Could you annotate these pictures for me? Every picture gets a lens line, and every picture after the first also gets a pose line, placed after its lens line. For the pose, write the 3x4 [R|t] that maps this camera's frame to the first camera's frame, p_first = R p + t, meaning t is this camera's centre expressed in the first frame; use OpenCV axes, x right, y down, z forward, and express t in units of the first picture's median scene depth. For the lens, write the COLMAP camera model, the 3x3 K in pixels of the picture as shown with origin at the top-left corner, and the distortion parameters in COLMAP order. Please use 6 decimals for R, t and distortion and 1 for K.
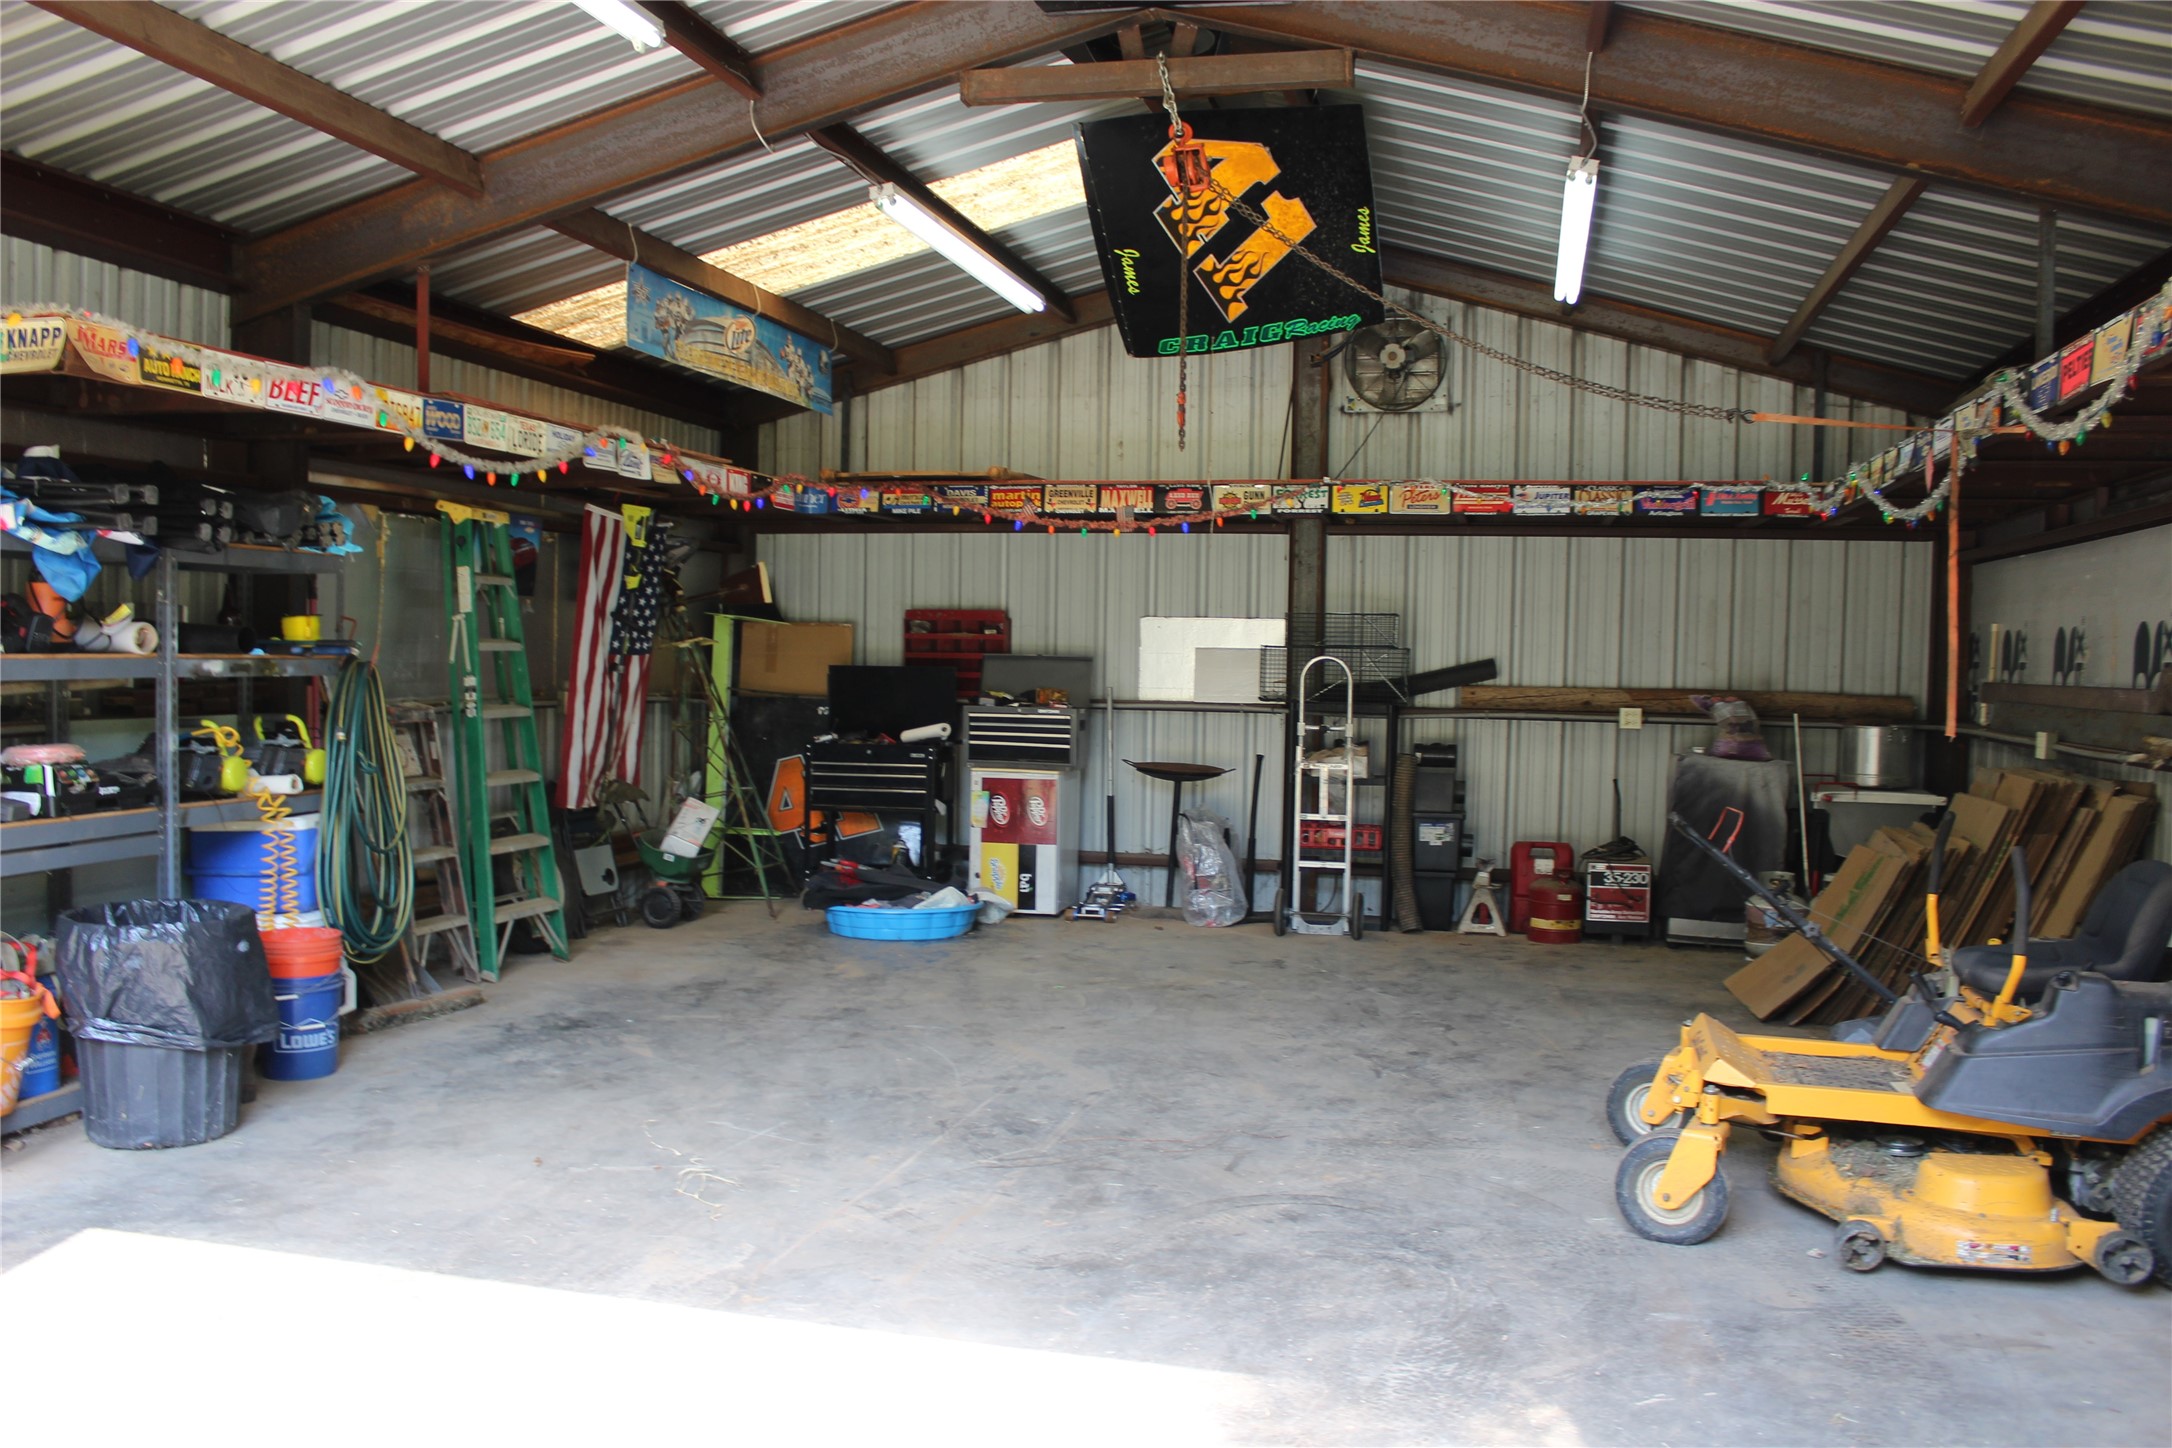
lens RADIAL K [[1836.7, 0, 1078.2], [0, 1836.7, 723.4], [0, 0, 1]] dist [-0.169313, 0.156836]
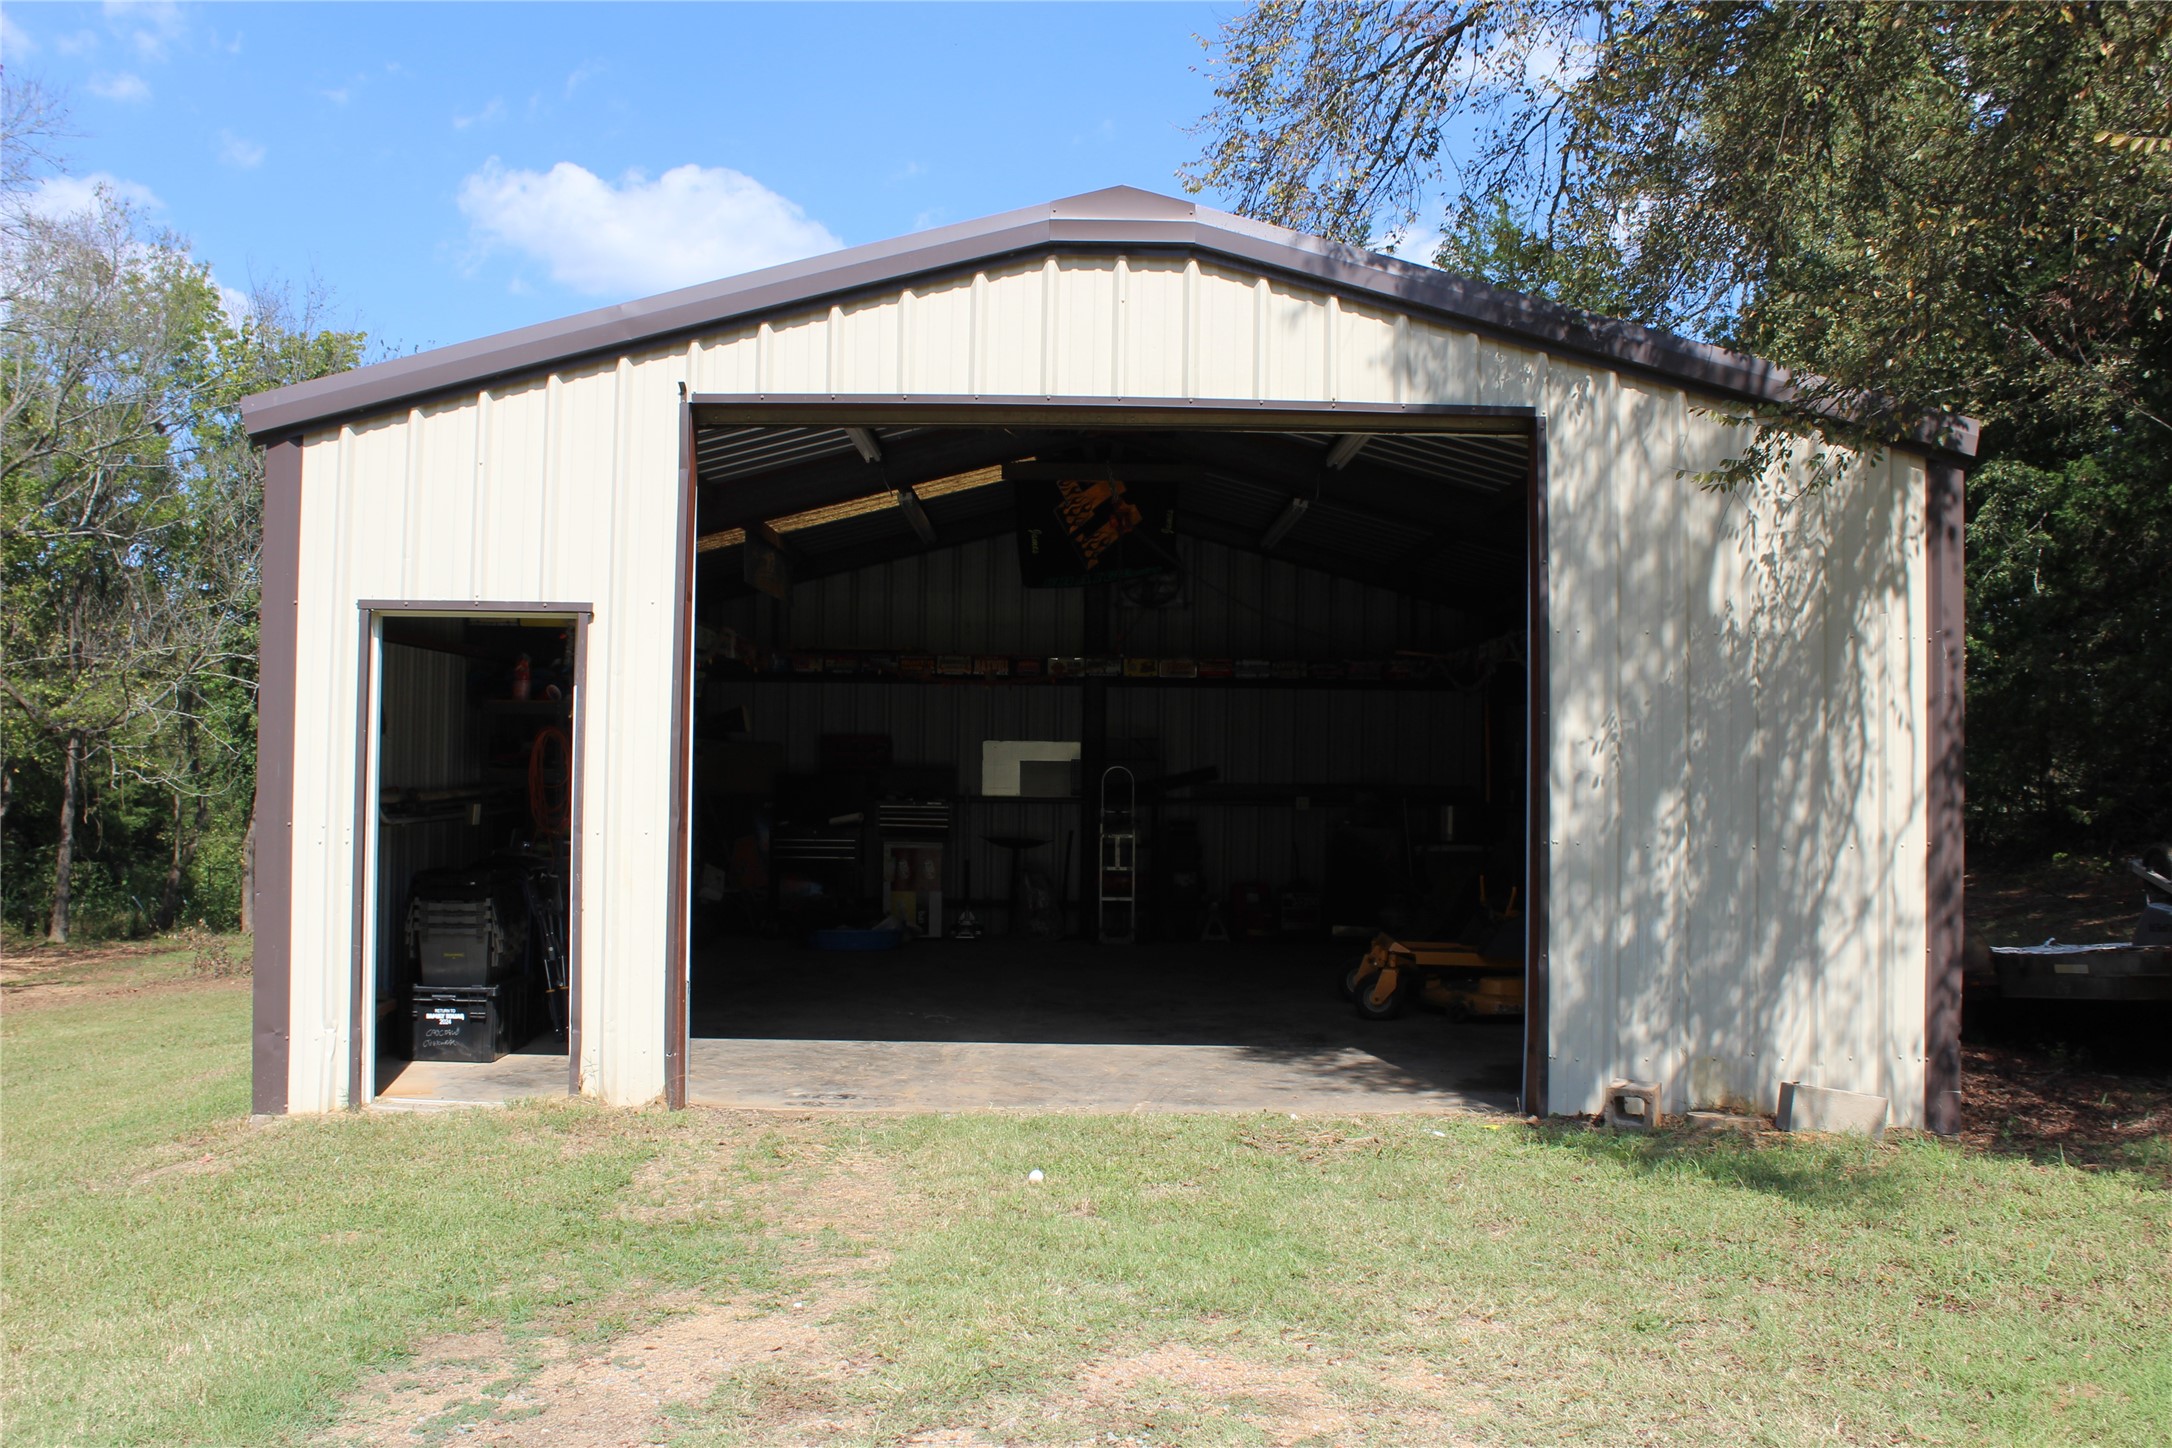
lens RADIAL K [[2008.3, 0, 1086.7], [0, 2008.3, 666.8], [0, 0, 1]] dist [-0.181384, -0.000593]
pose [[0.969880, 0.006942, 0.243485, -0.308079], [0.013326, 0.996585, -0.081495, 0.018460], [-0.243219, 0.082285, 0.966475, -0.663491]]
